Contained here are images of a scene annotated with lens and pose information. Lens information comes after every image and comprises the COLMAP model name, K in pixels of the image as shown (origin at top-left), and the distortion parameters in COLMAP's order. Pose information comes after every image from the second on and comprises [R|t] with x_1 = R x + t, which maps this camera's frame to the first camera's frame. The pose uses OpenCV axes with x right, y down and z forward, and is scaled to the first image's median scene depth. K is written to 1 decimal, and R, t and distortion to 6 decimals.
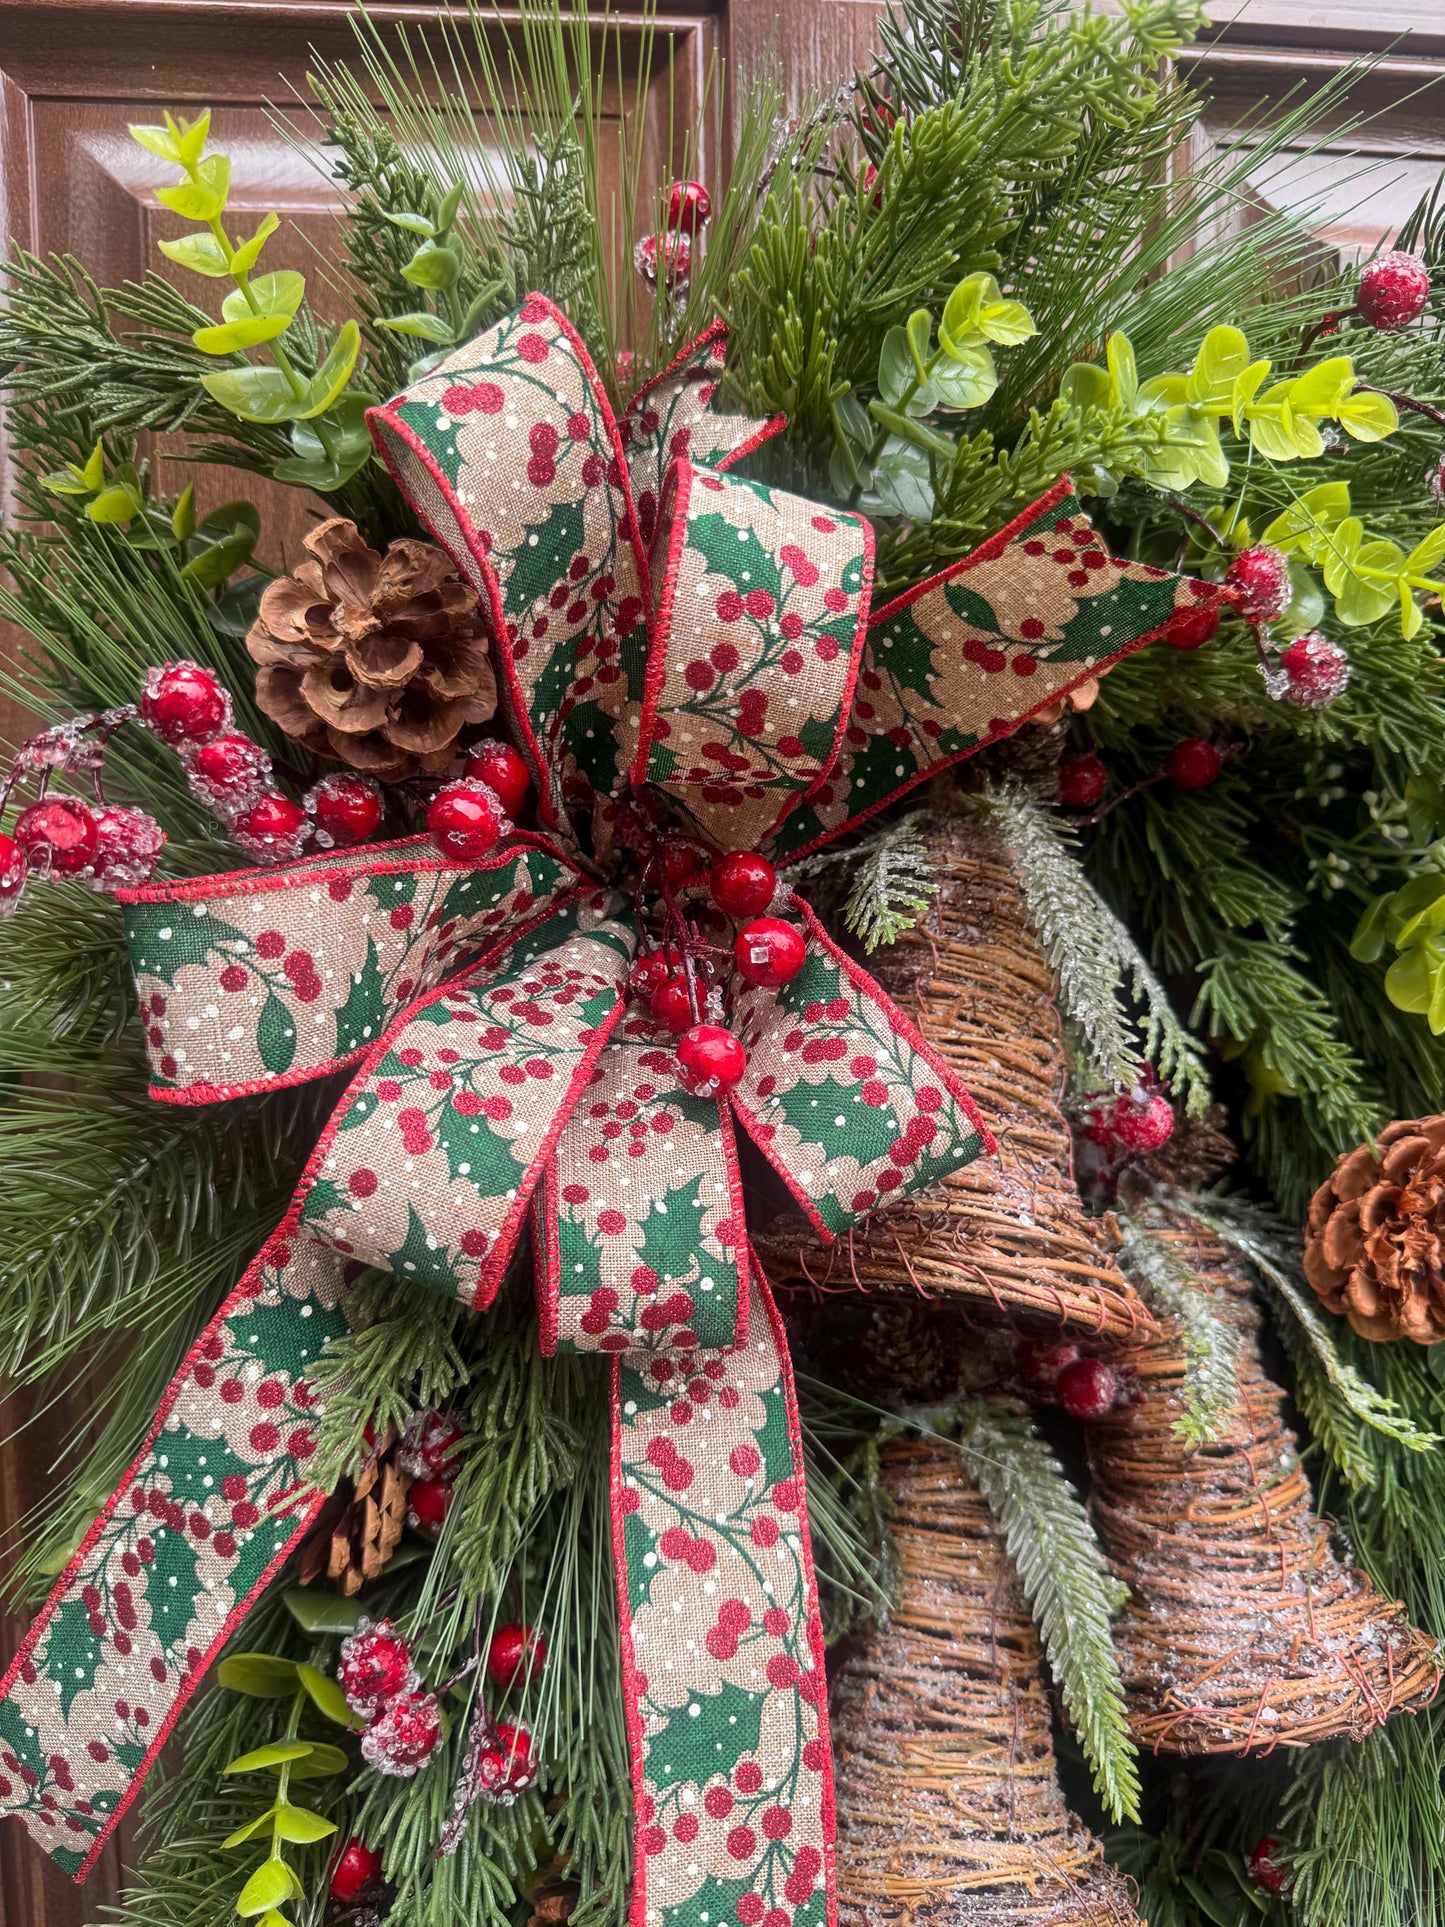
lens RADIAL K [[1412.9, 0, 738.9], [0, 1412.9, 971.9], [0, 0, 1]] dist [0.090116, -0.201182]
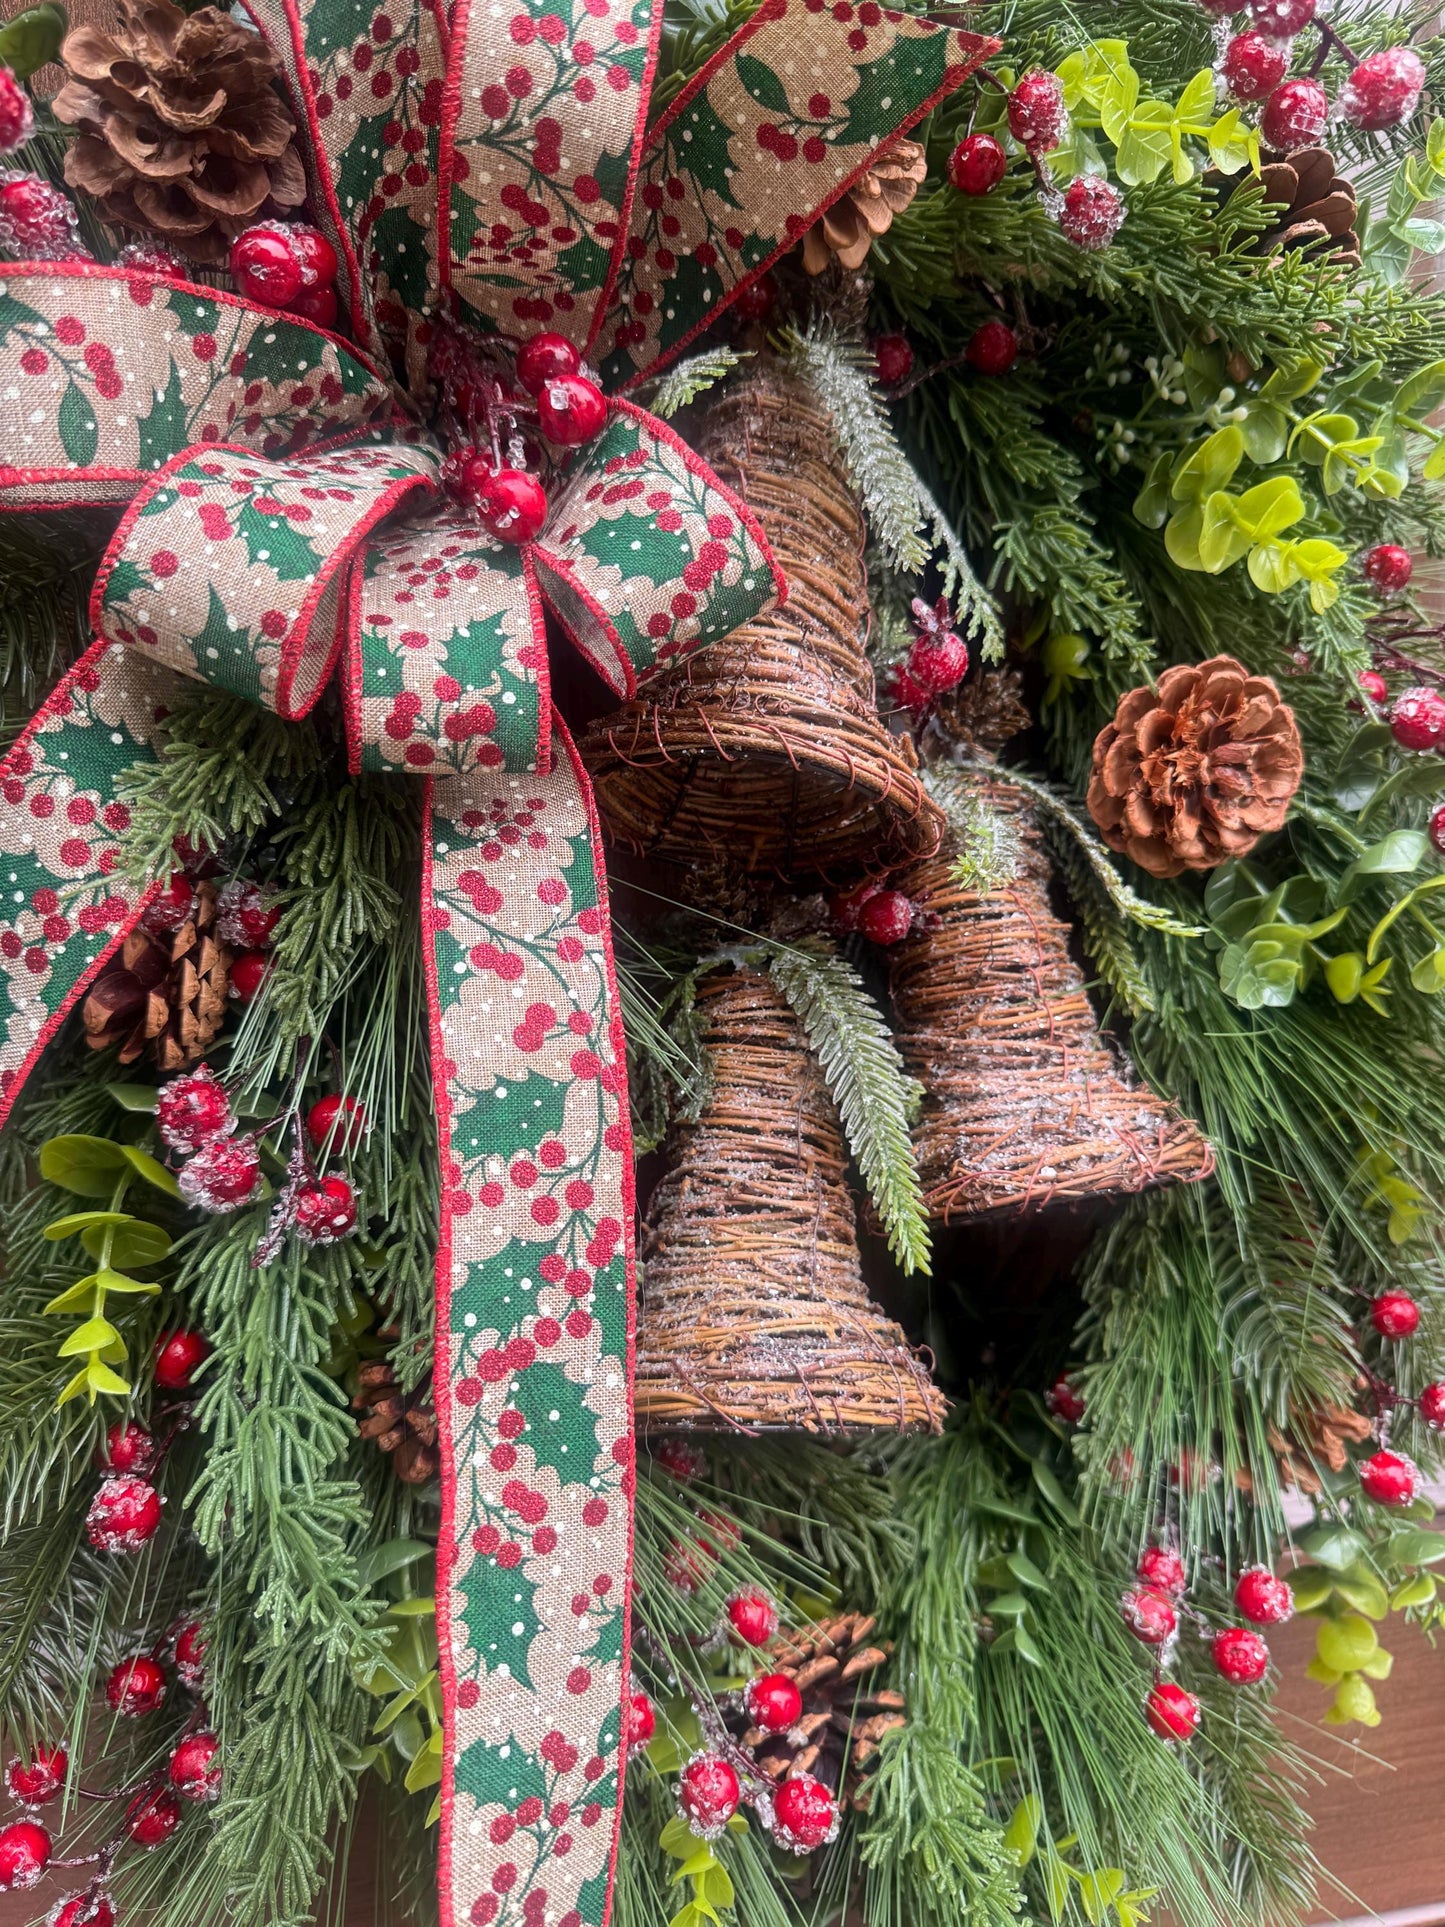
lens RADIAL K [[1394.5, 0, 731.1], [0, 1394.5, 970.7], [0, 0, 1]] dist [0.136513, -0.312088]
pose [[0.997076, -0.007556, 0.076042, 0.057767], [0.005231, 0.999514, 0.030727, 0.371838], [-0.076238, -0.030240, 0.996631, -0.049369]]
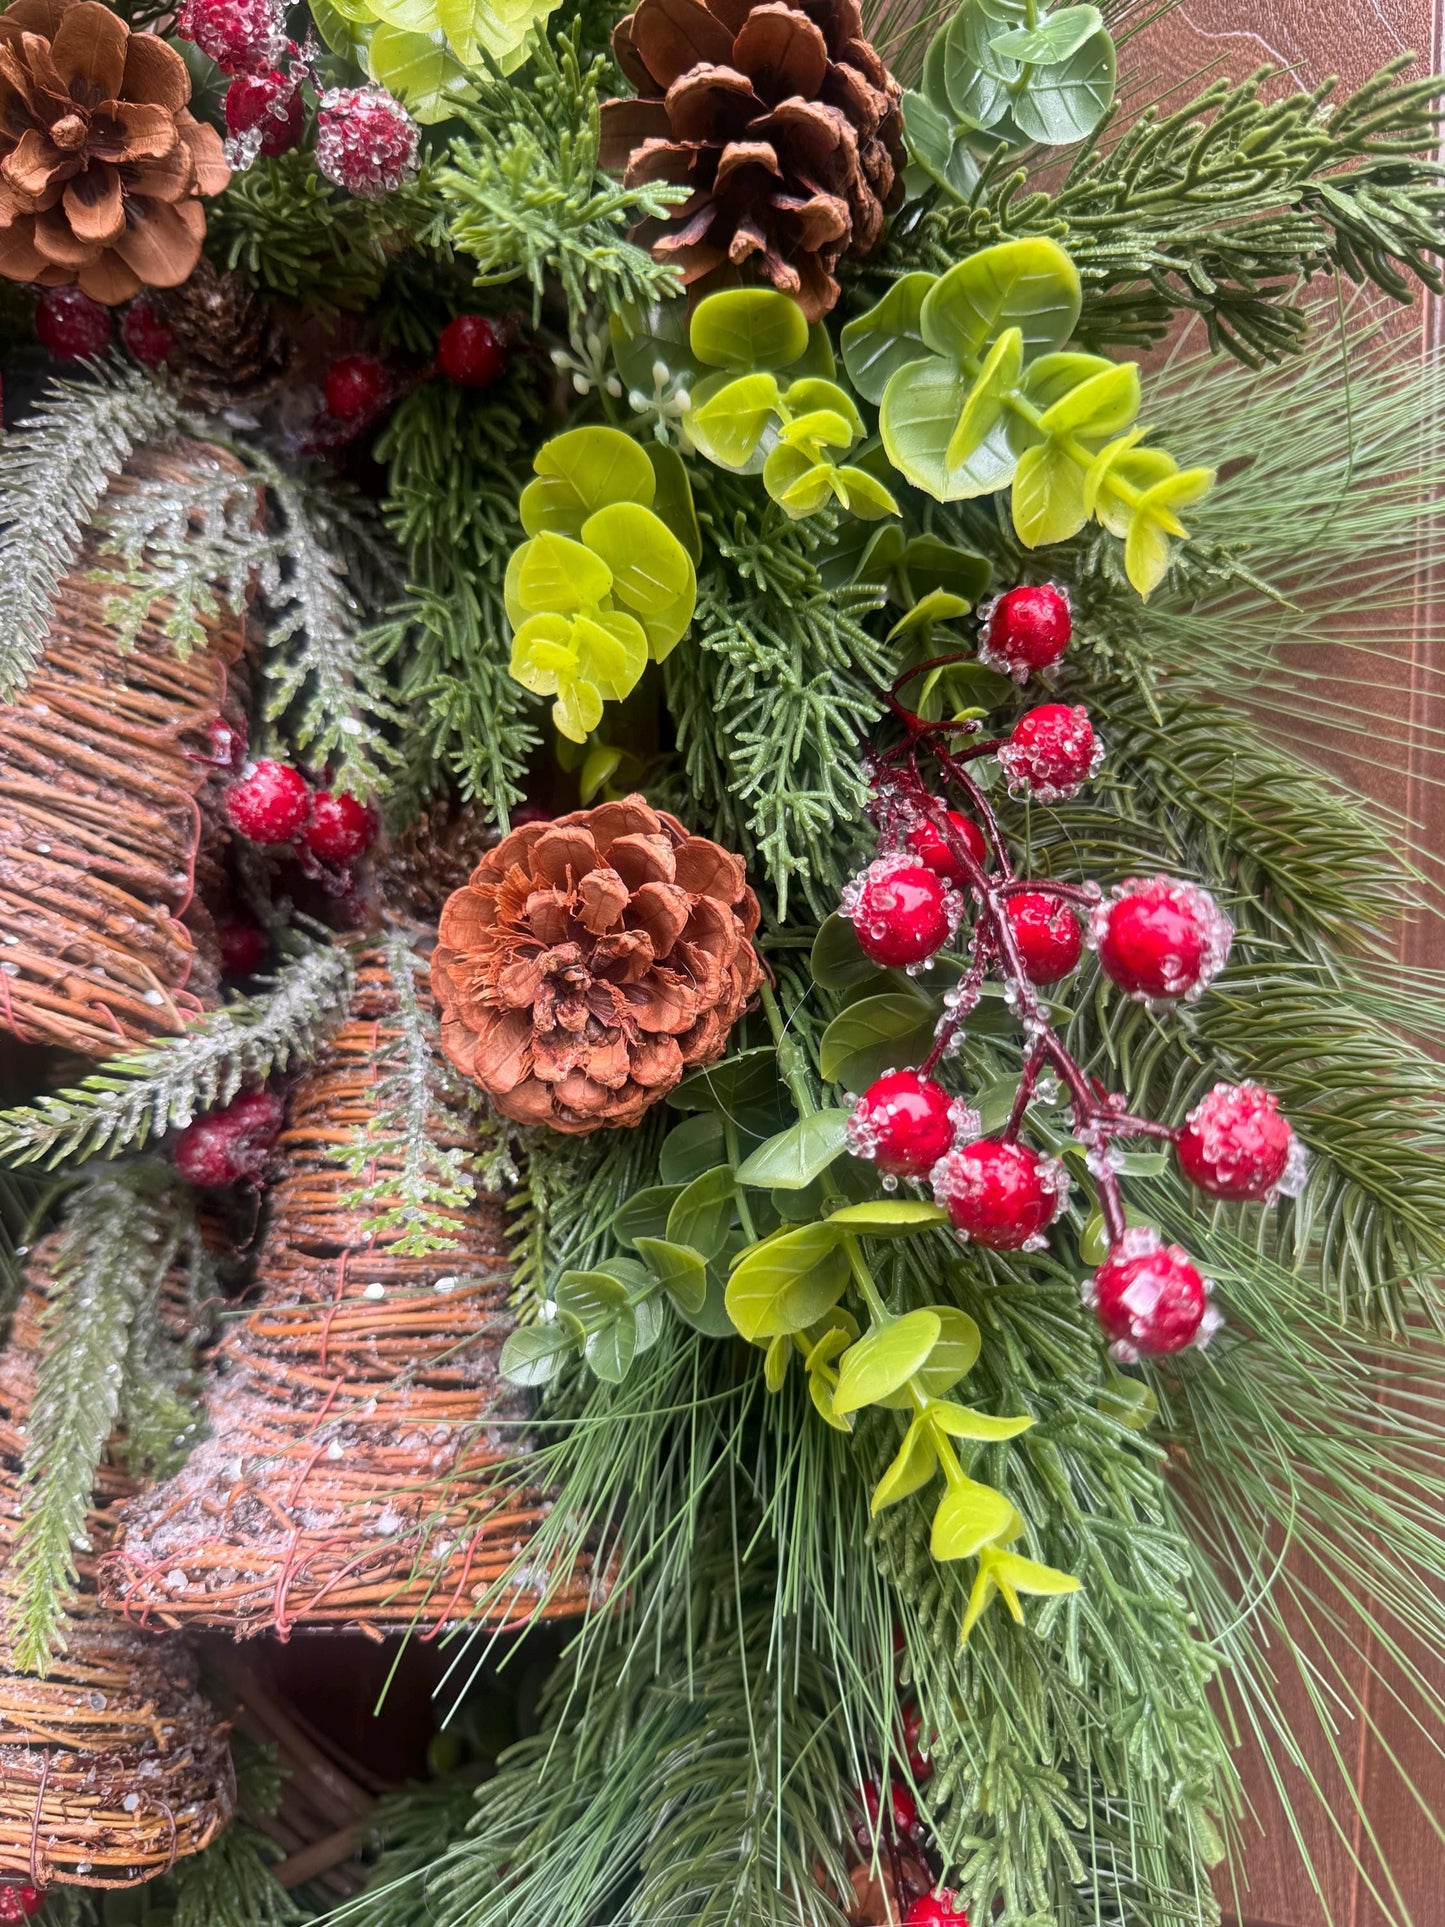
lens RADIAL K [[1423.0, 0, 736.6], [0, 1423.0, 973.6], [0, 0, 1]] dist [0.136739, -0.388977]
pose [[0.910967, 0.055897, -0.408674, 1.016735], [-0.050689, 0.998436, 0.023573, 0.202354], [0.409353, -0.000759, 0.912376, 0.500139]]
